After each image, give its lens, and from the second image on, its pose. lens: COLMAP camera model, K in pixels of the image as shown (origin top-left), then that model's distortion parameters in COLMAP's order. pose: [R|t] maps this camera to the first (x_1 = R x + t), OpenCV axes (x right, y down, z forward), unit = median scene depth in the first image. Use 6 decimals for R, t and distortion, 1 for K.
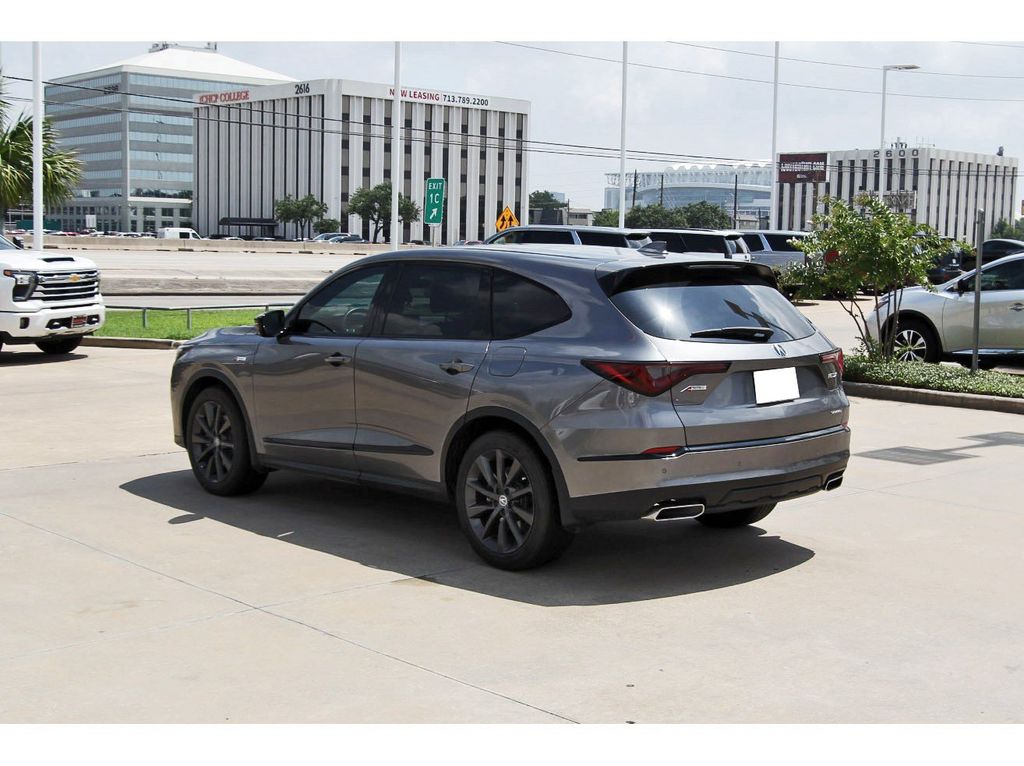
lens RADIAL K [[1416.2, 0, 512.0], [0, 1416.2, 383.0], [0, 0, 1]] dist [-0.007078, -0.004203]
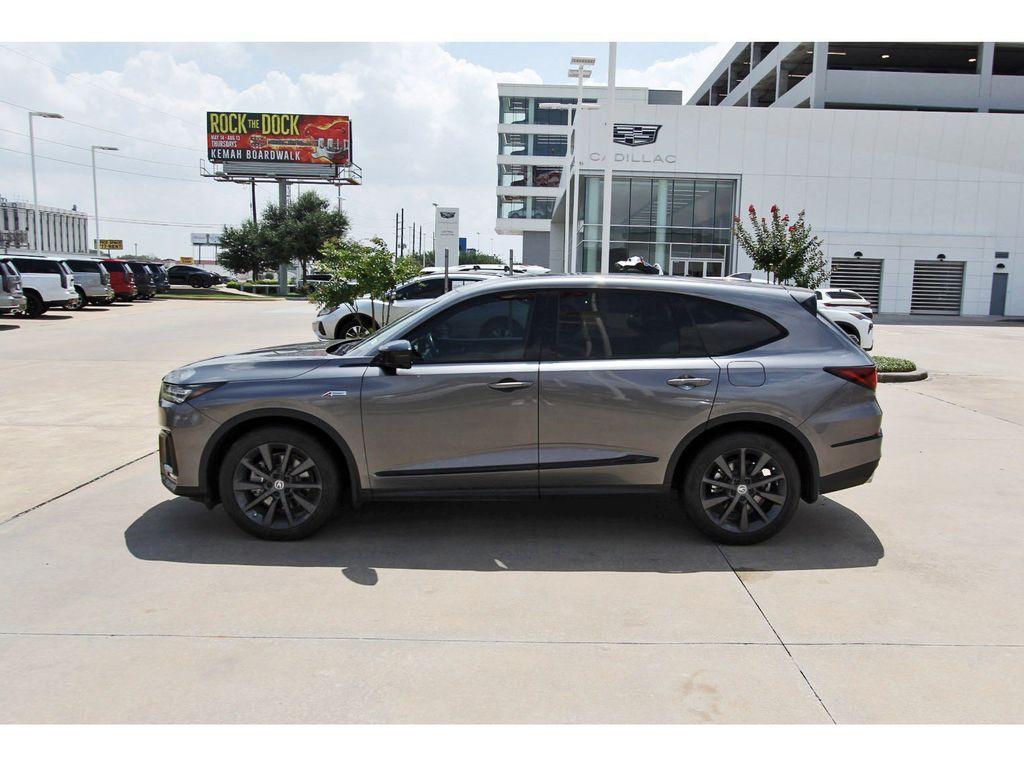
lens RADIAL K [[810.9, 0, 513.3], [0, 810.9, 400.9], [0, 0, 1]] dist [-0.004918, 0.002373]
pose [[0.665455, -0.111717, 0.738031, -0.496685], [0.063239, 0.993620, 0.093386, -0.053223], [-0.743755, -0.015471, 0.668274, 0.535963]]
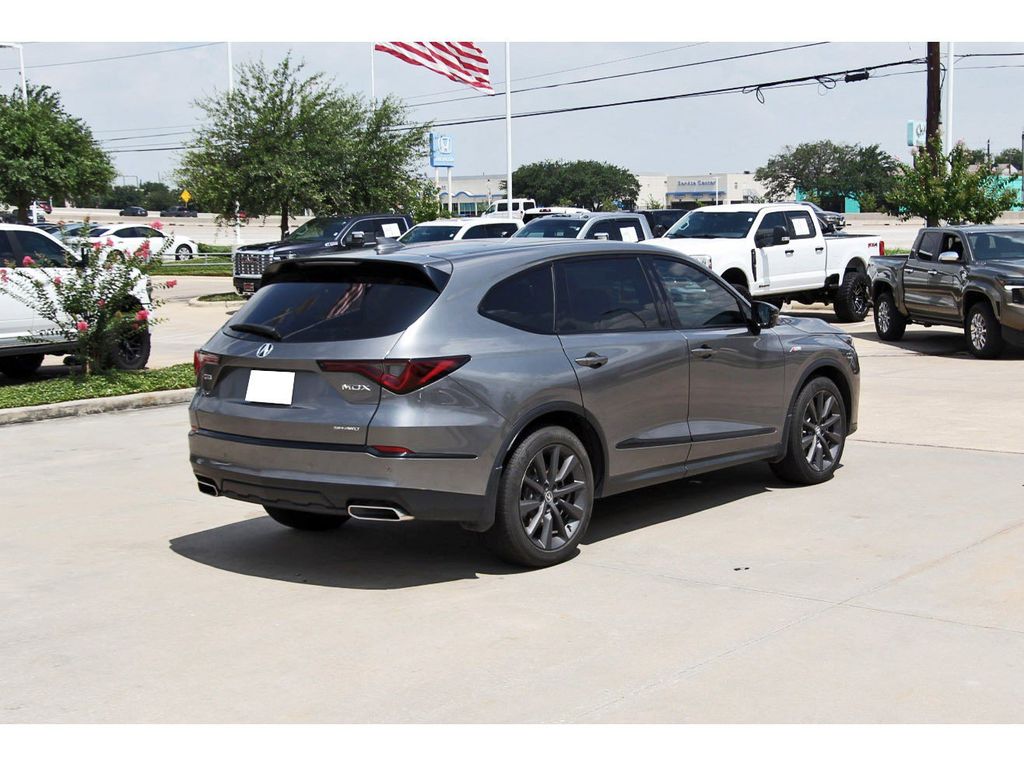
lens RADIAL K [[1384.0, 0, 586.9], [0, 1384.0, 382.4], [0, 0, 1]] dist [0.014359, 0.017144]
pose [[0.181317, 0.091281, -0.979179, 0.884609], [-0.077477, 0.993914, 0.078308, -0.070381], [0.980368, 0.061666, 0.187285, 0.790436]]
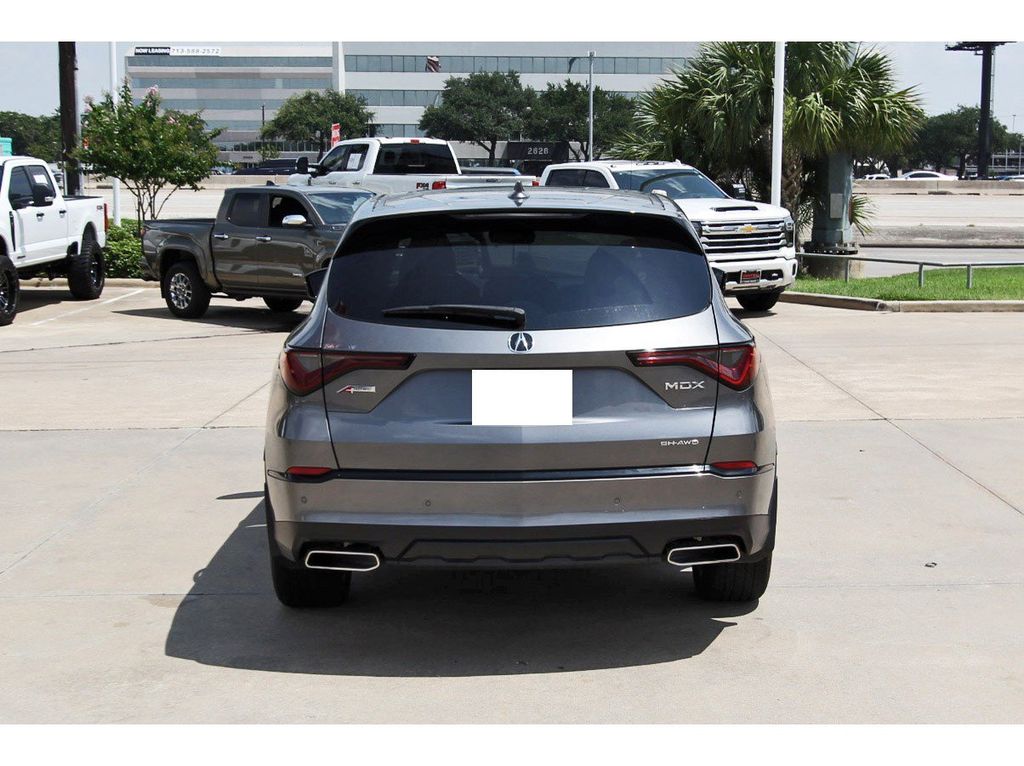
lens RADIAL K [[1533.1, 0, 546.5], [0, 1533.1, 337.5], [0, 0, 1]] dist [0.007898, 0.025550]
pose [[0.754438, 0.048909, -0.654547, 0.511210], [-0.050606, 0.998586, 0.016287, -0.028412], [0.654418, 0.020836, 0.755846, 0.349848]]
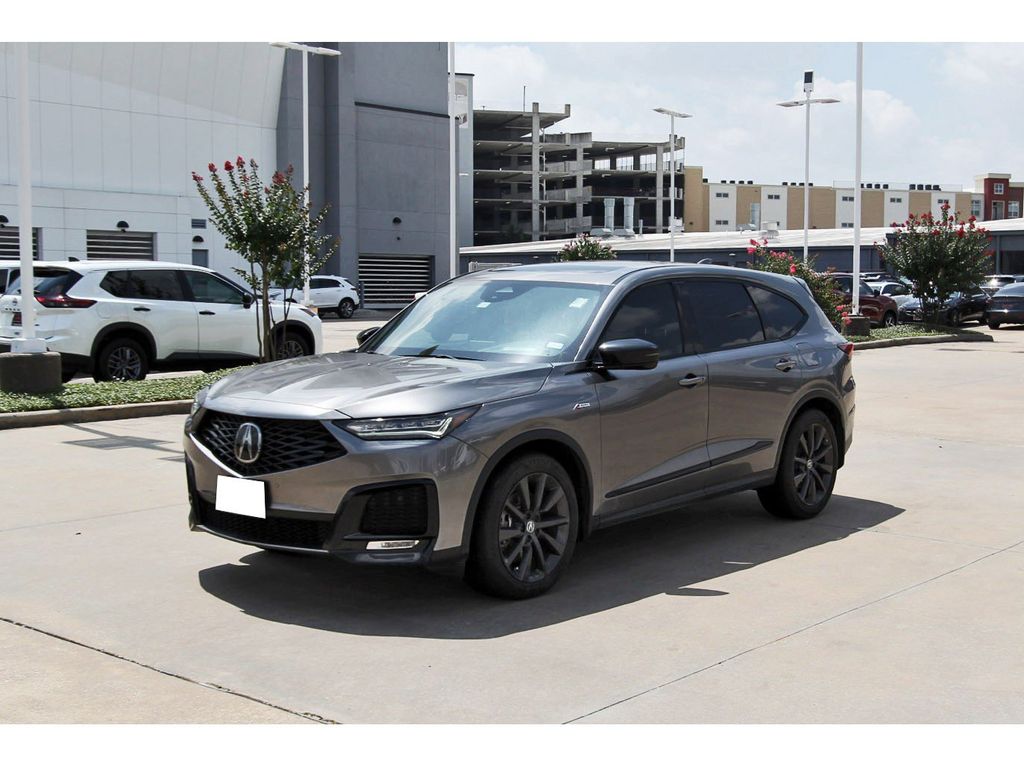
lens RADIAL K [[1416.2, 0, 512.0], [0, 1416.2, 383.5], [0, 0, 1]] dist [-0.007078, -0.004203]
pose [[-0.133771, -0.091284, 0.986799, -0.951486], [0.092920, 0.990207, 0.104196, -0.113763], [-0.986646, 0.105631, -0.123979, 1.104868]]
